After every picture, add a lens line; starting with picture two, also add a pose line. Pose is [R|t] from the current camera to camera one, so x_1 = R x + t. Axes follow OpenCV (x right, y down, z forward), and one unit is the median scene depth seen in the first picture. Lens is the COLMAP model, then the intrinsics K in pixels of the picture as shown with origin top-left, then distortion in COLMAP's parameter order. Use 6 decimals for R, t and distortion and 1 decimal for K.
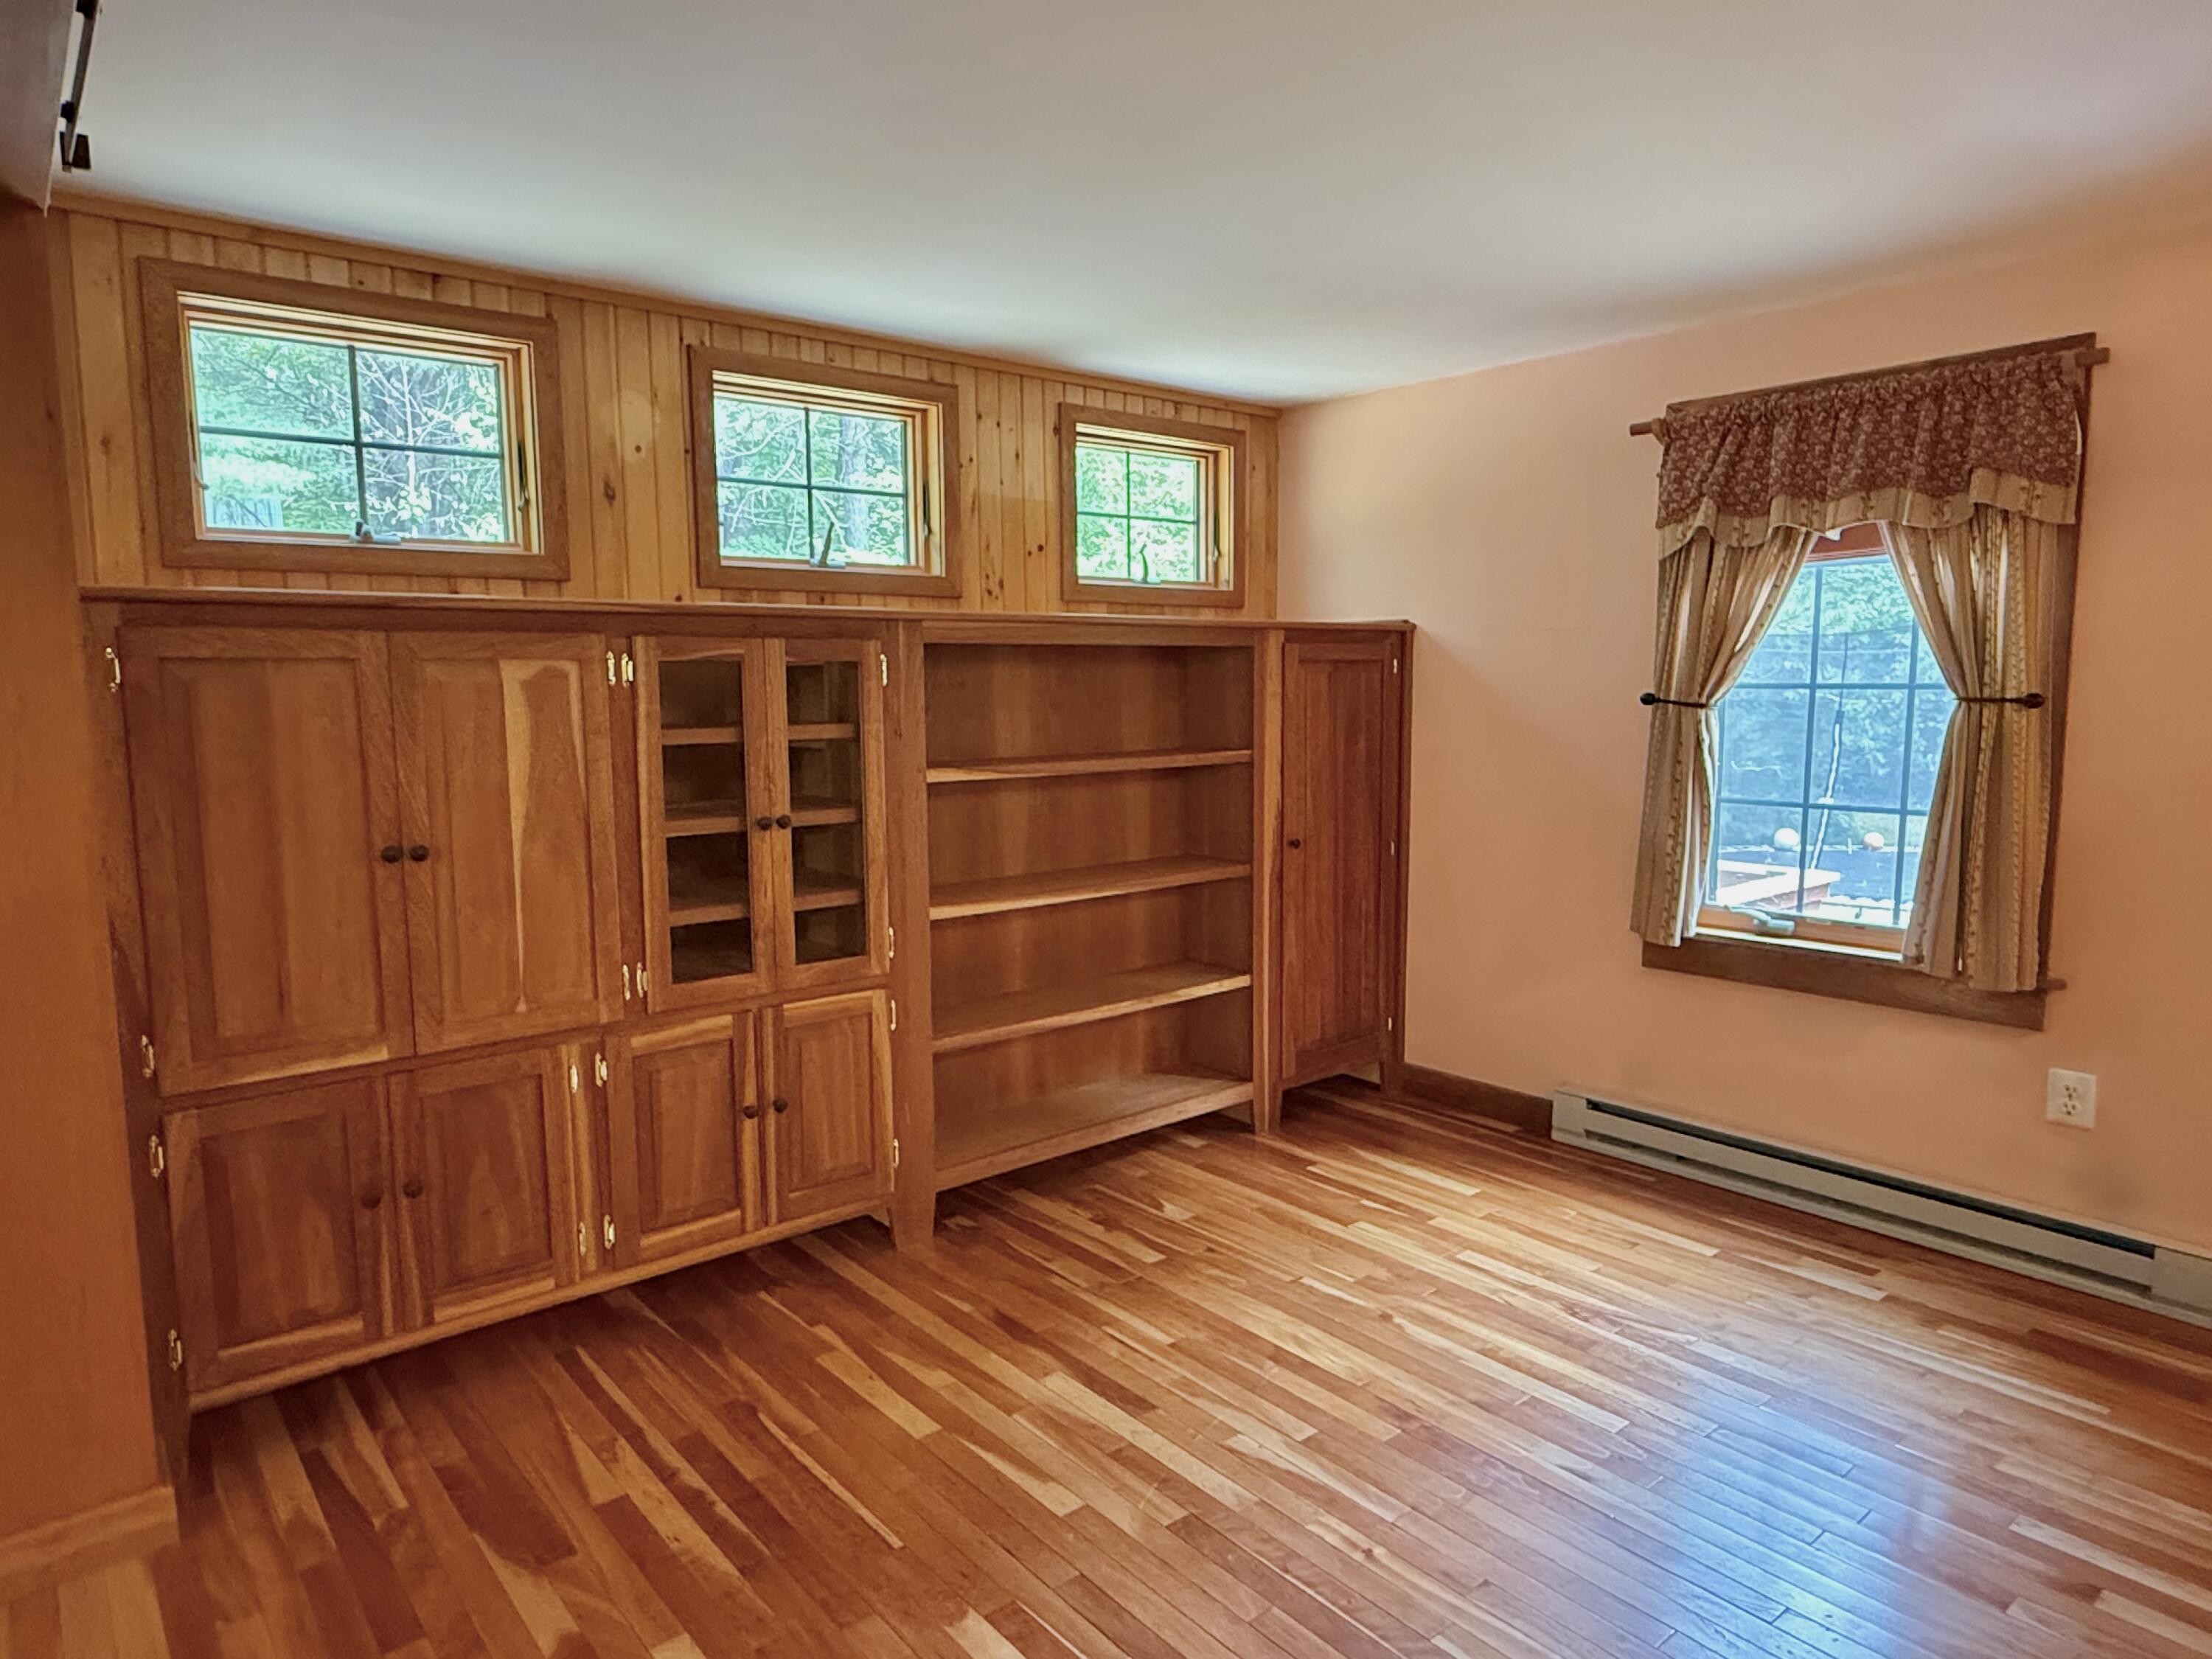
lens RADIAL K [[1337.7, 0, 1106.0], [0, 1337.7, 829.5], [0, 0, 1]] dist [0.002177, 0.001847]
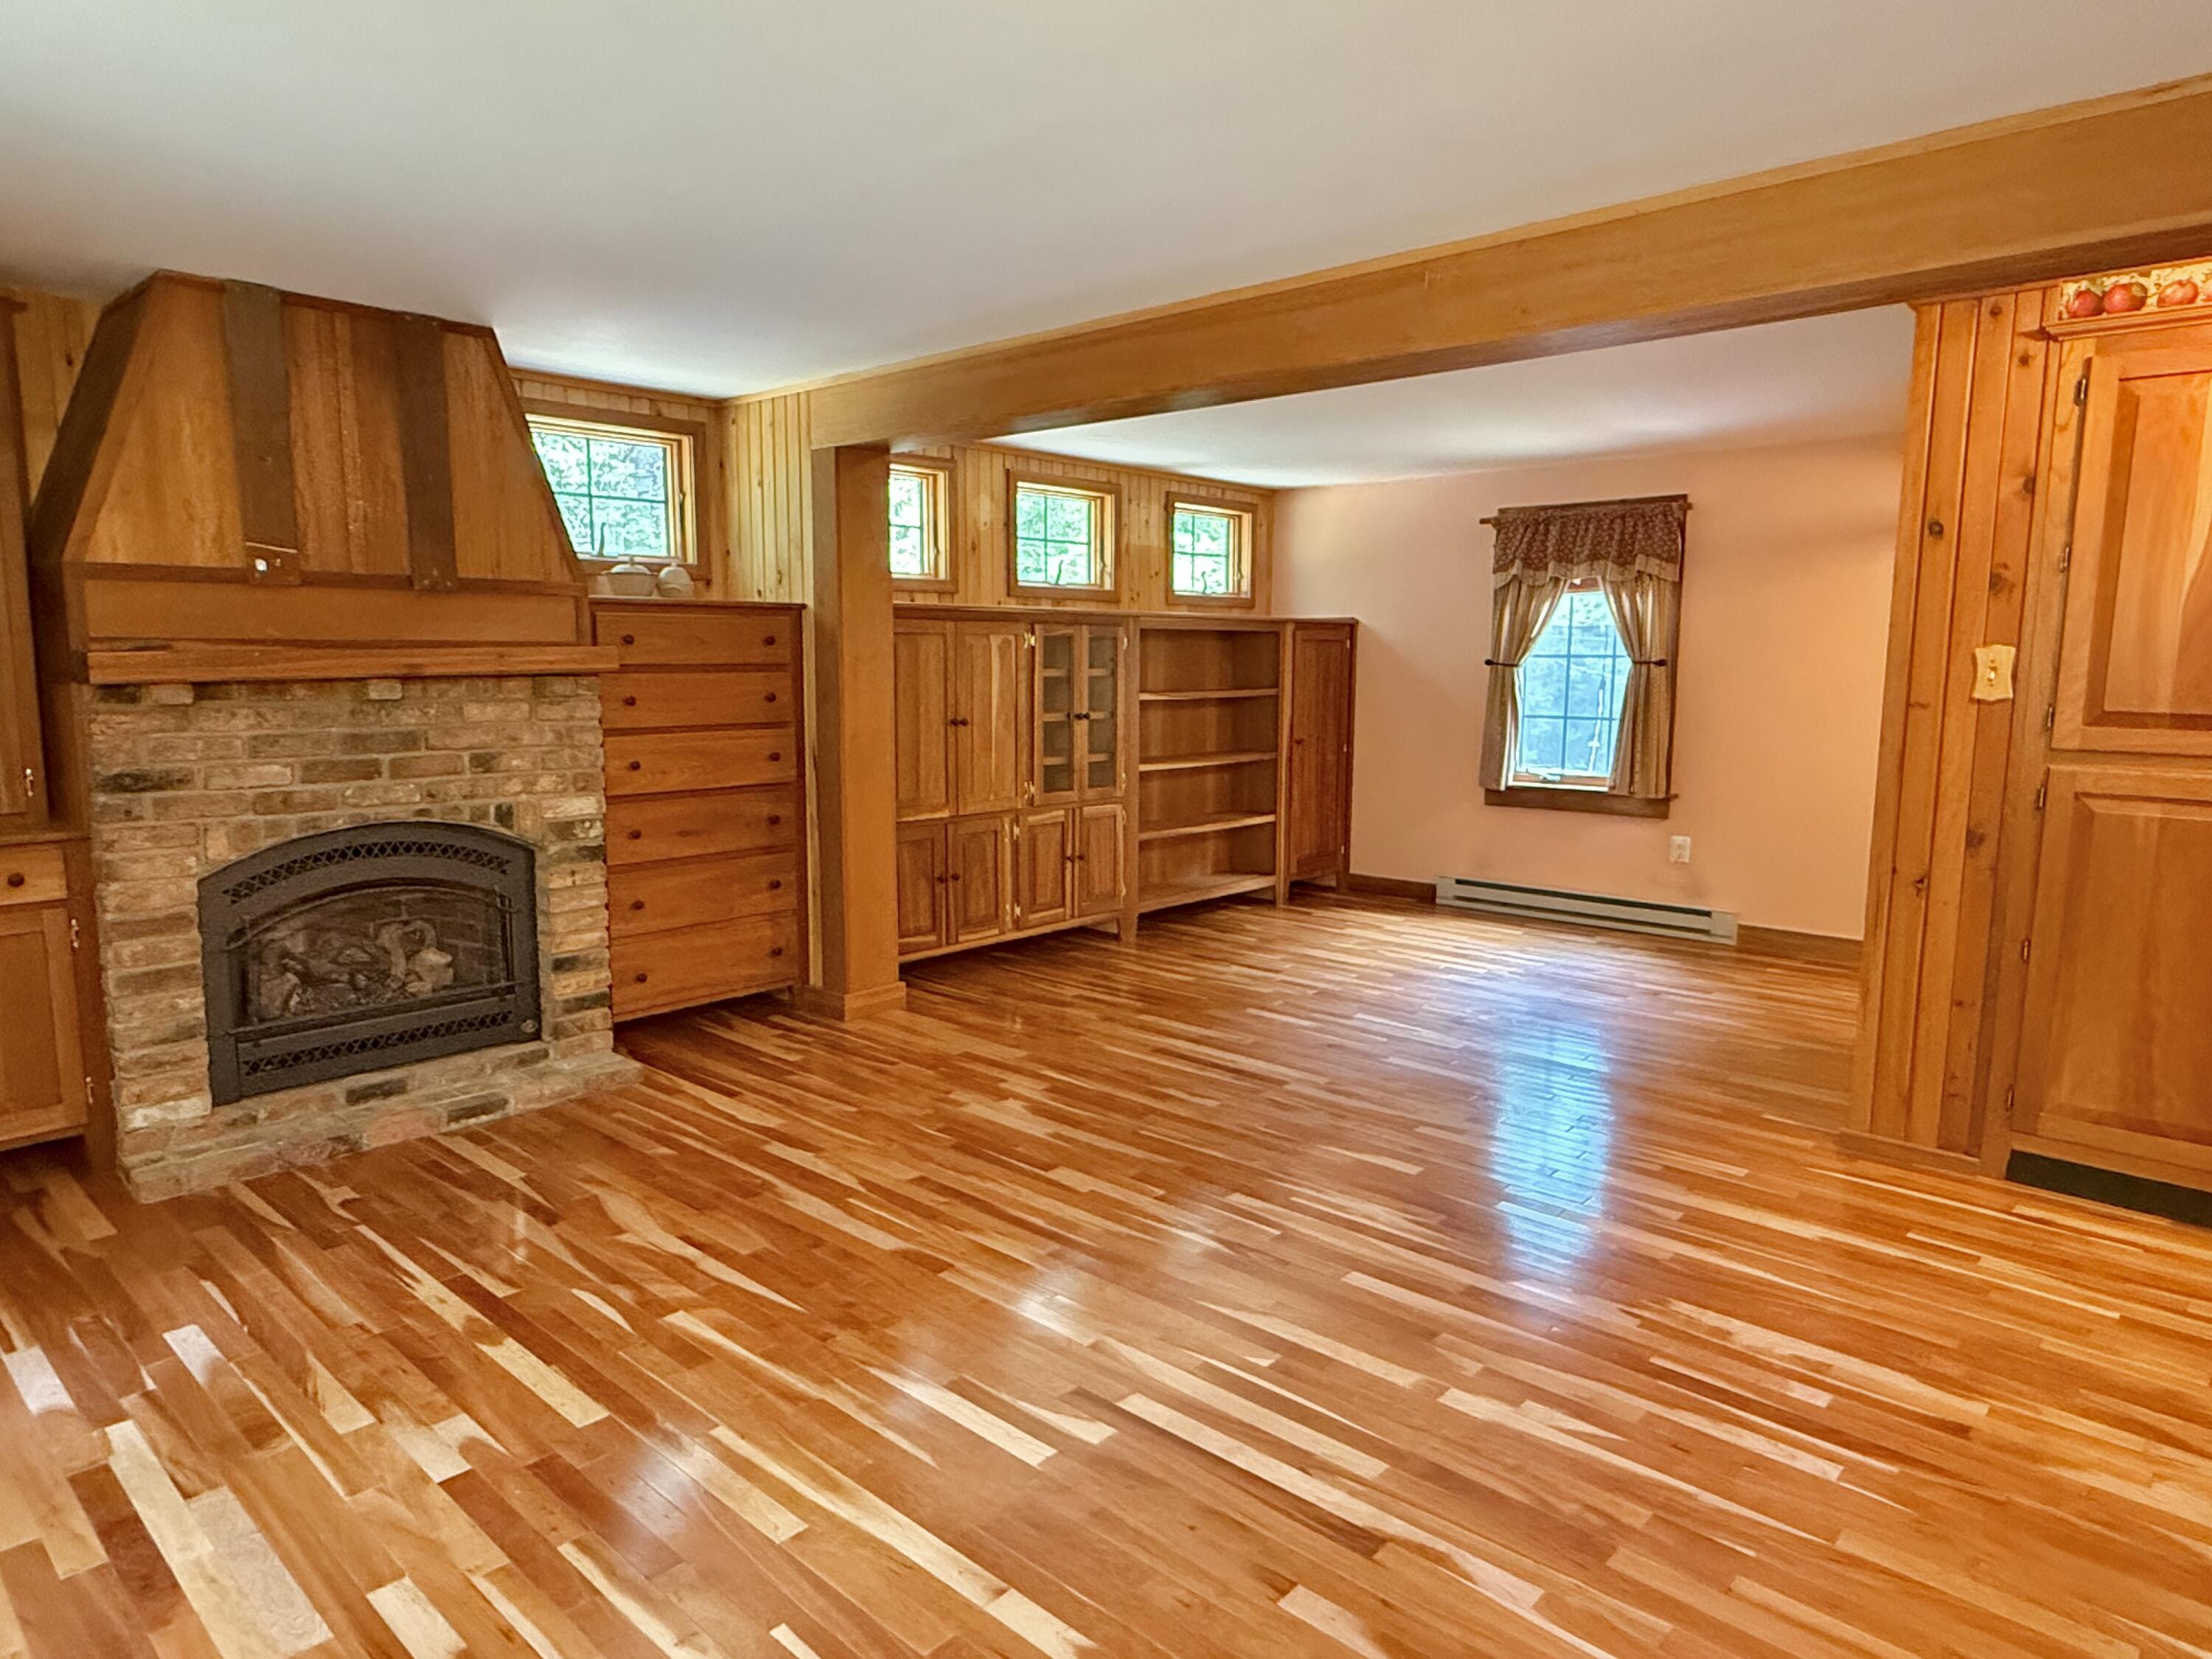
lens RADIAL K [[1337.7, 0, 1106.0], [0, 1337.7, 829.5], [0, 0, 1]] dist [0.002177, 0.001847]
pose [[0.991279, -0.005860, 0.131648, -0.424909], [0.003791, 0.999865, 0.015960, 0.118710], [-0.131724, -0.015322, 0.991168, -0.902185]]
